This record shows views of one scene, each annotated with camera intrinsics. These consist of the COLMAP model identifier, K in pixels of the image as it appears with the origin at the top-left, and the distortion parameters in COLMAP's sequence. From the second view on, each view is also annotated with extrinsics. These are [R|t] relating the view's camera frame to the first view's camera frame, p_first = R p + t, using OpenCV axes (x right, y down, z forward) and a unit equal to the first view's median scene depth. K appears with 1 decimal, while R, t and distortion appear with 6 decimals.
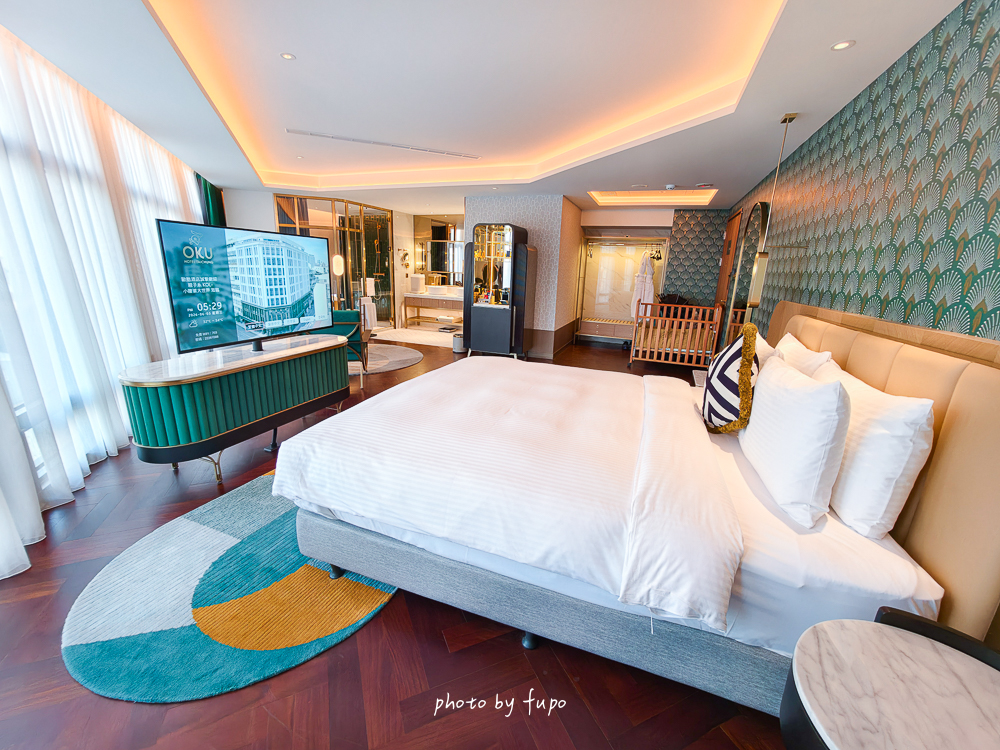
lens RADIAL K [[404.4, 0, 500.0], [0, 404.4, 375.0], [0, 0, 1]] dist [-0.000655, -0.000072]
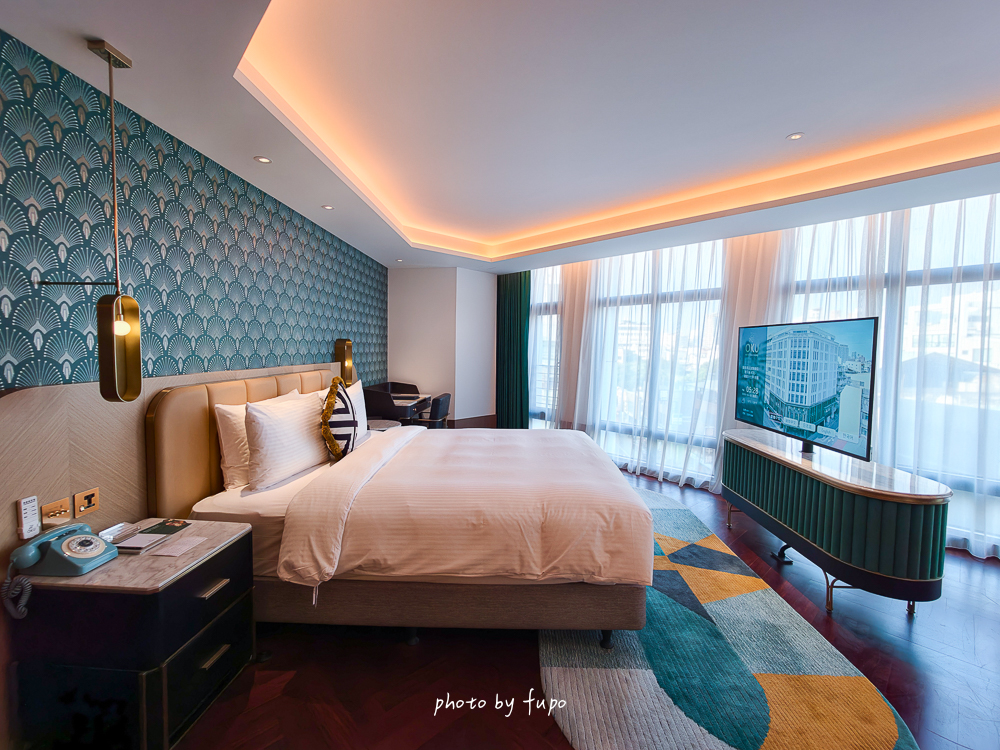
lens RADIAL K [[438.3, 0, 500.0], [0, 438.3, 375.0], [0, 0, 1]] dist [0.000118, 0.000029]
pose [[-0.946208, -0.027193, -0.322415, 0.368773], [-0.128487, 0.946106, 0.297279, -0.435381], [0.296955, 0.322714, -0.898707, 1.667220]]
